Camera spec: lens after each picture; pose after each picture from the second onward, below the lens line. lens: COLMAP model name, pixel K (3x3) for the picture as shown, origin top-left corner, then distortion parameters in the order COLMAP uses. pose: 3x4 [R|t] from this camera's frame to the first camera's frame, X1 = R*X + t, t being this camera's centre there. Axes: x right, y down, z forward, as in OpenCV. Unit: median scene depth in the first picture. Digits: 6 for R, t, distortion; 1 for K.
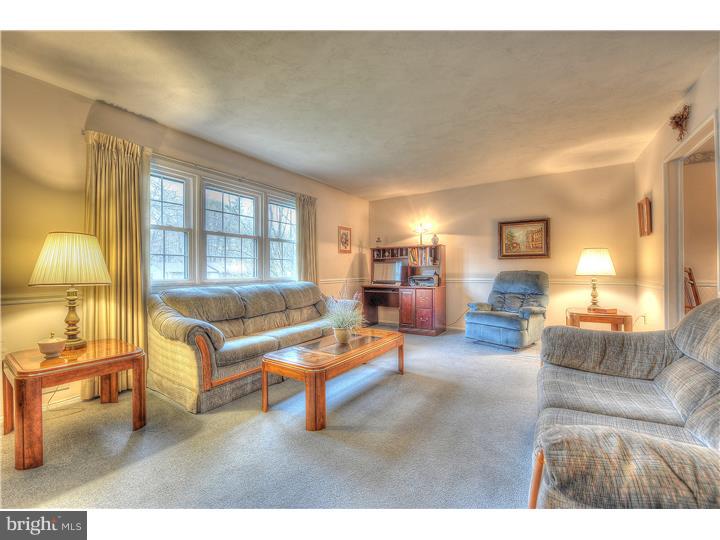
lens RADIAL K [[295.0, 0, 359.4], [0, 295.0, 271.5], [0, 0, 1]] dist [-0.002337, -0.000099]
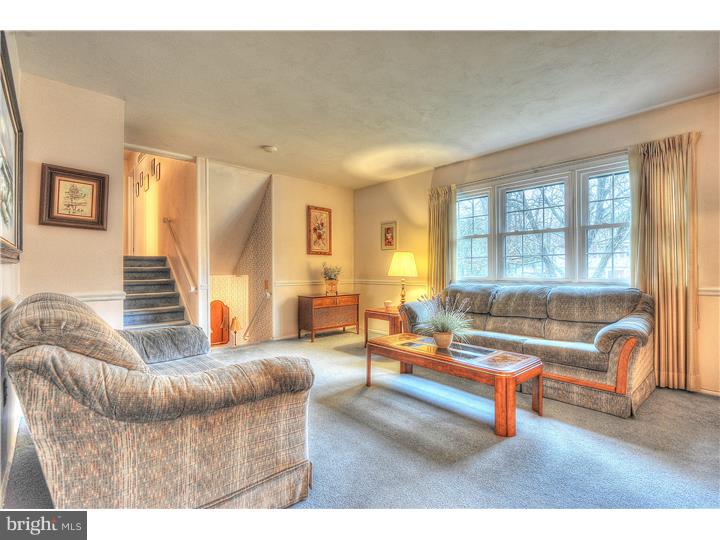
lens RADIAL K [[328.3, 0, 358.8], [0, 328.3, 270.1], [0, 0, 1]] dist [-0.001565, -0.000037]
pose [[-0.217495, -0.010479, -0.976005, 0.804199], [-0.001379, 0.999945, -0.010429, 0.013795], [0.976061, -0.000922, -0.217497, 0.769039]]
